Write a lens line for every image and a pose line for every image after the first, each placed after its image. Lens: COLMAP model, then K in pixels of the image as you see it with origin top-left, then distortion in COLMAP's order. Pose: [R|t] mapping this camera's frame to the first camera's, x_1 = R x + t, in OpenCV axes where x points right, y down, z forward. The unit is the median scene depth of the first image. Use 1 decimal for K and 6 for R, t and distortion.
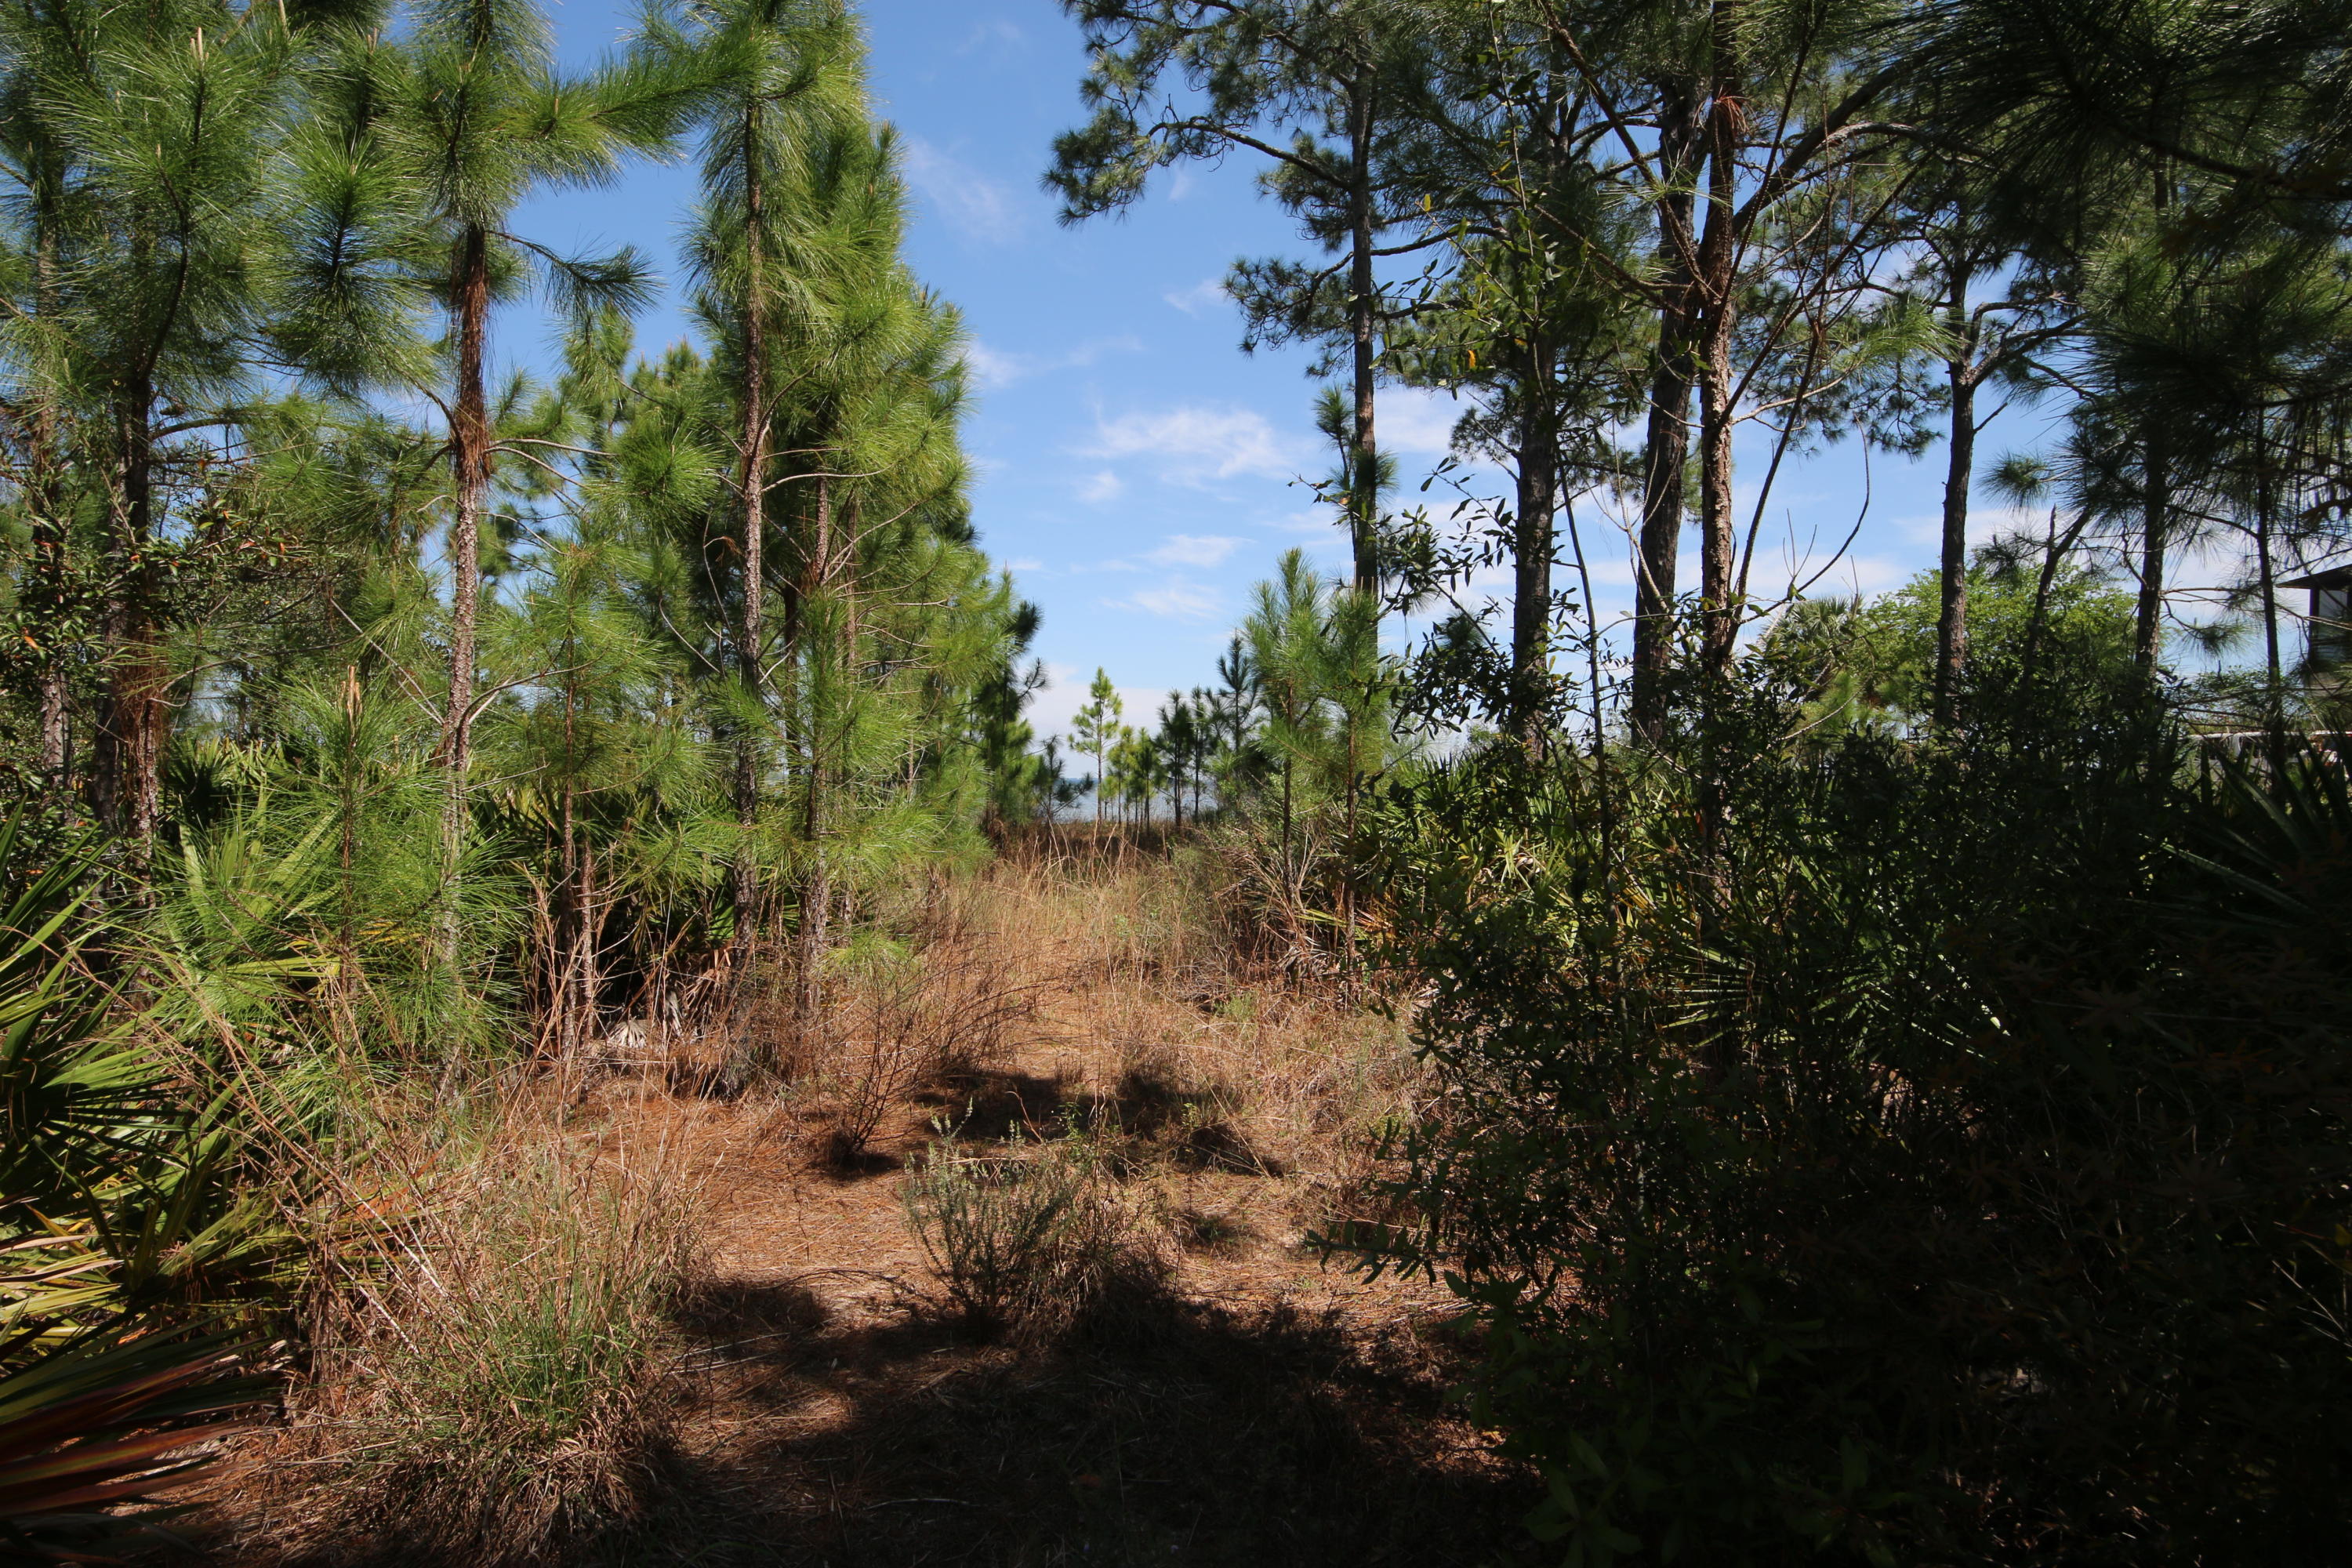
lens RADIAL K [[1165.6, 0, 1176.0], [0, 1165.6, 784.0], [0, 0, 1]] dist [0.079239, -0.050007]
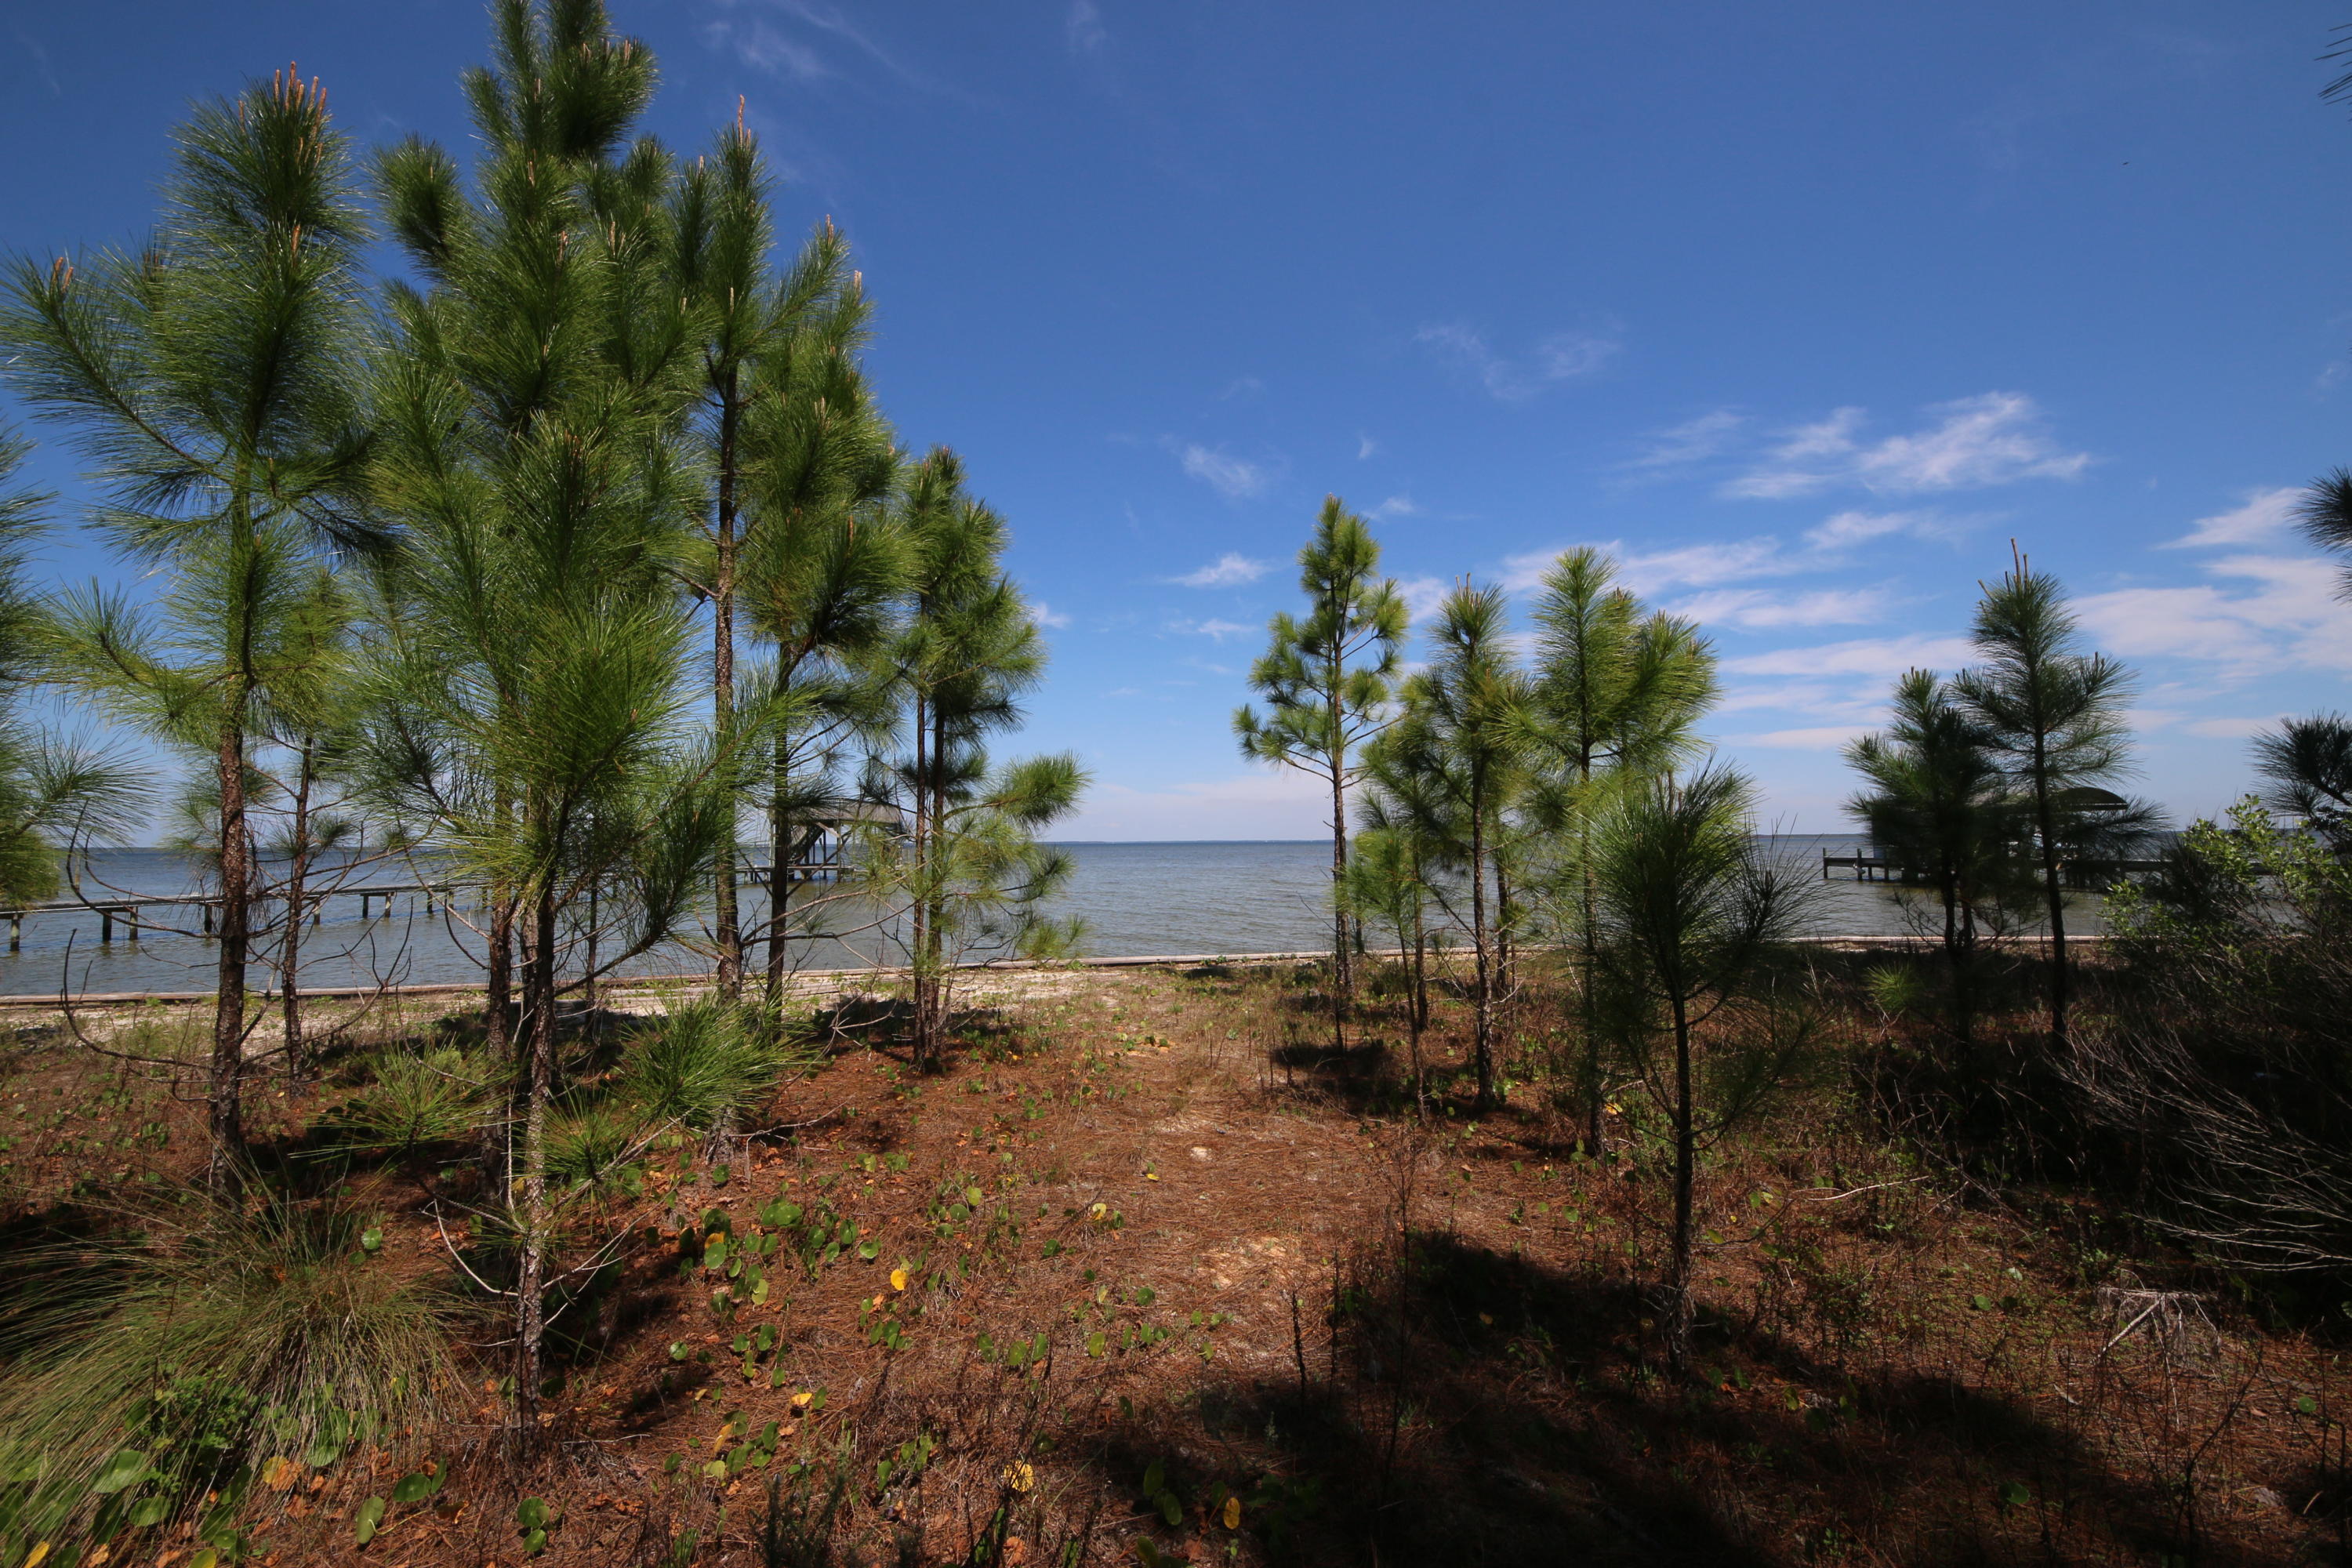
lens RADIAL K [[851.8, 0, 1156.3], [0, 851.8, 805.1], [0, 0, 1]] dist [0.033188, -0.031054]
pose [[0.962014, -0.032566, -0.271052, -0.112659], [0.019663, 0.998546, -0.050184, -0.007819], [0.272292, 0.042947, 0.961256, 1.716353]]
